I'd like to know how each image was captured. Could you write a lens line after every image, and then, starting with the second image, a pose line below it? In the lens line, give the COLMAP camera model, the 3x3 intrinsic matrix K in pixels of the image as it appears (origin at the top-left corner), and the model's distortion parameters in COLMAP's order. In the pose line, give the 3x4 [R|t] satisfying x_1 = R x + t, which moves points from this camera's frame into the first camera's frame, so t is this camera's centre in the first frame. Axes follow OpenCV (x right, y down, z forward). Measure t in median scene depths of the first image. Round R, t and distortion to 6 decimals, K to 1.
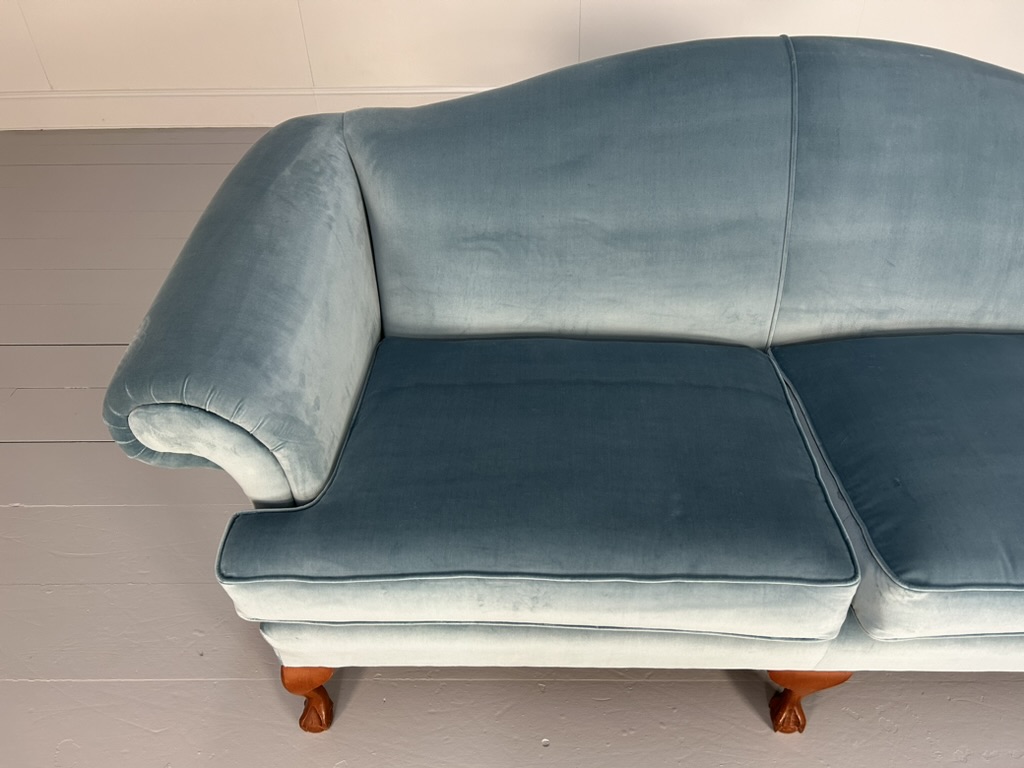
lens RADIAL K [[772.1, 0, 514.7], [0, 772.1, 393.4], [0, 0, 1]] dist [0.060948, -0.073425]
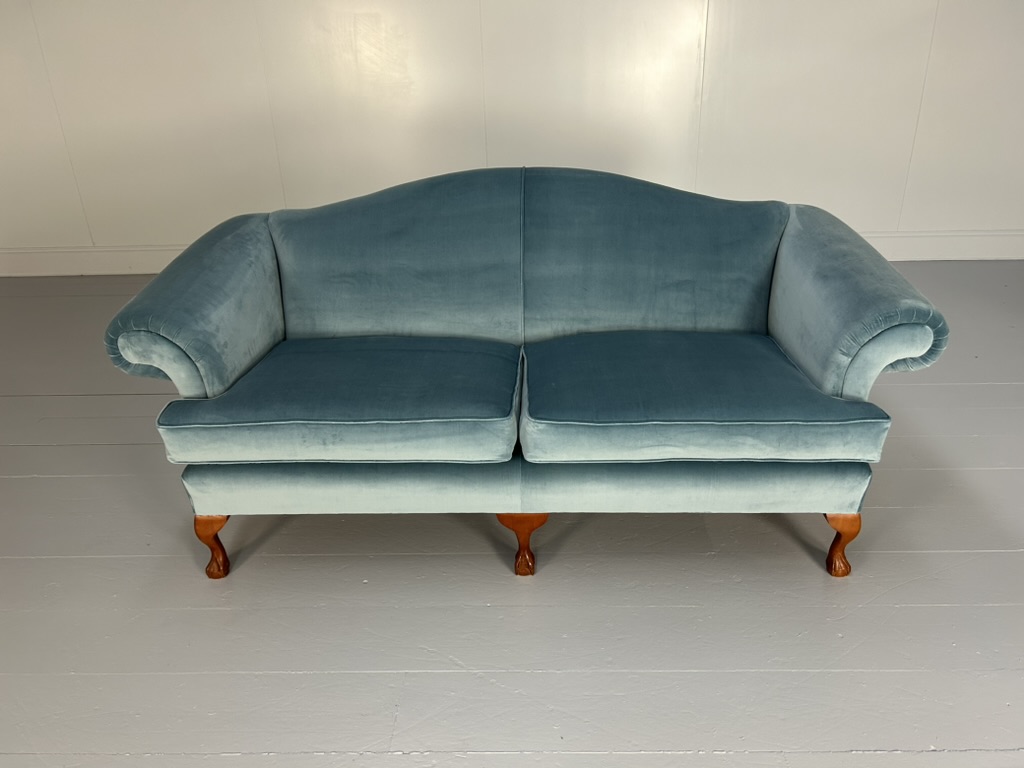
lens RADIAL K [[772.1, 0, 513.5], [0, 772.1, 393.4], [0, 0, 1]] dist [0.060948, -0.073425]
pose [[0.999934, -0.002906, -0.011084, 0.349055], [0.000135, 0.970226, -0.242202, 0.459082], [0.011458, 0.242184, 0.970163, -0.565849]]
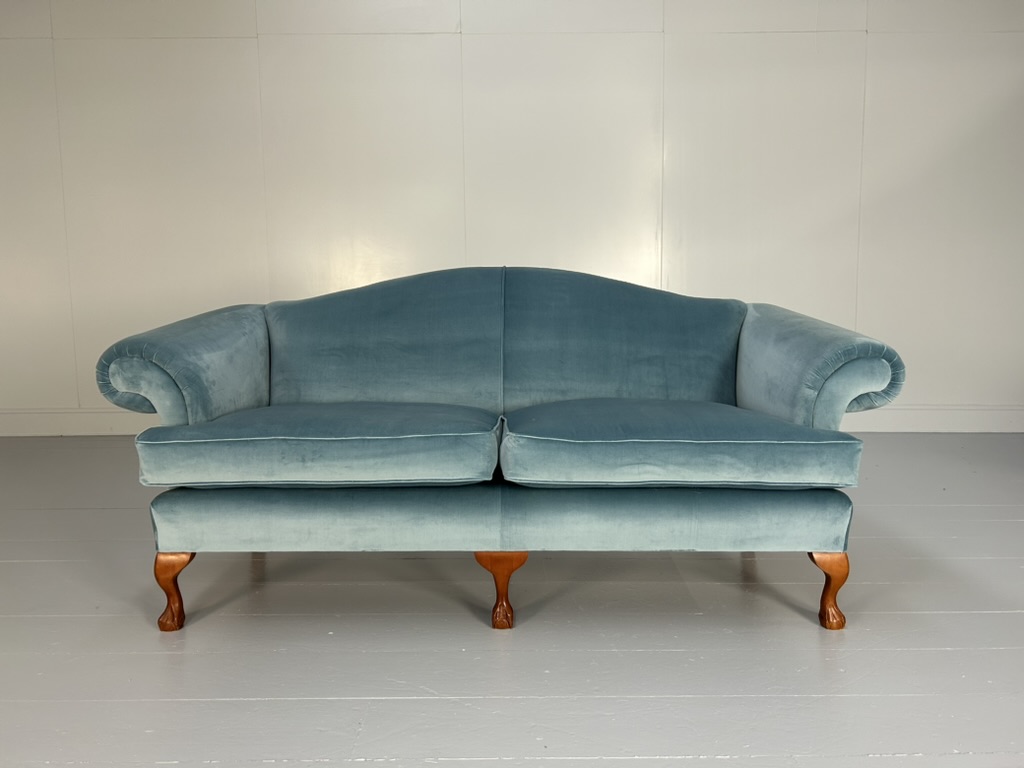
lens RADIAL K [[772.1, 0, 508.2], [0, 772.1, 389.0], [0, 0, 1]] dist [0.060948, -0.073425]
pose [[0.999792, 0.010855, 0.017257, 0.333819], [0.000316, 0.838108, -0.545505, 0.848896], [-0.020384, 0.545397, 0.837930, -0.435892]]
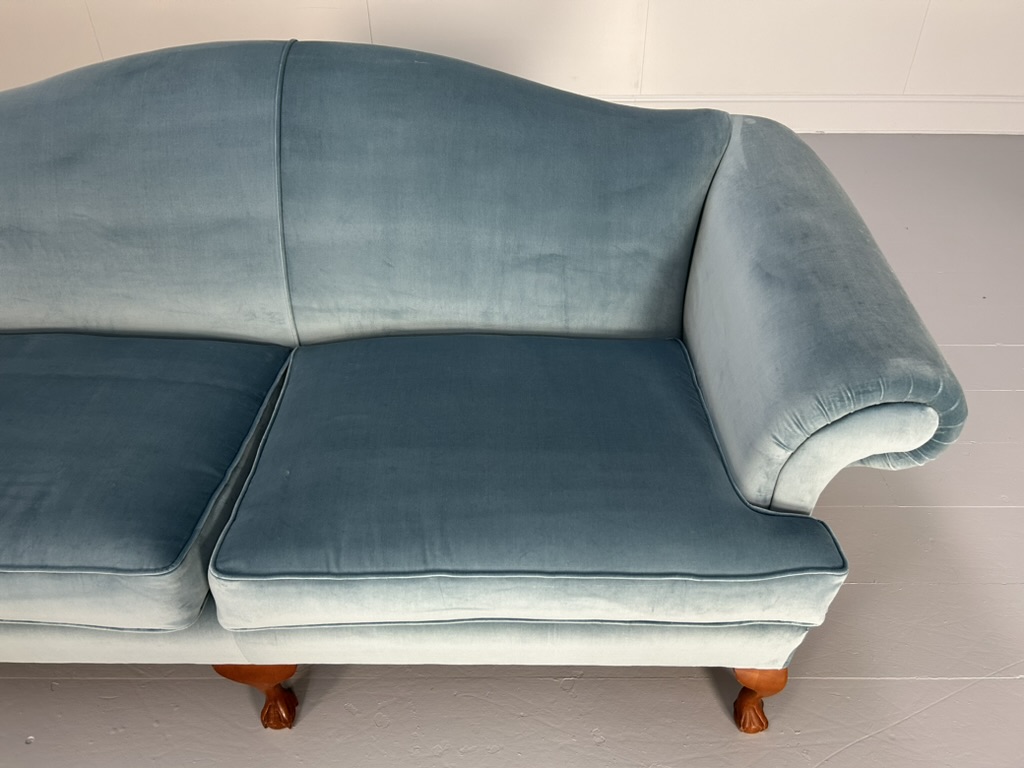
lens RADIAL K [[772.1, 0, 518.6], [0, 772.1, 391.1], [0, 0, 1]] dist [0.060948, -0.073425]
pose [[0.999778, 0.007246, 0.019783, 0.640610], [-0.006848, 0.999774, -0.020111, 0.019490], [-0.019924, 0.019971, 0.999602, -0.015829]]
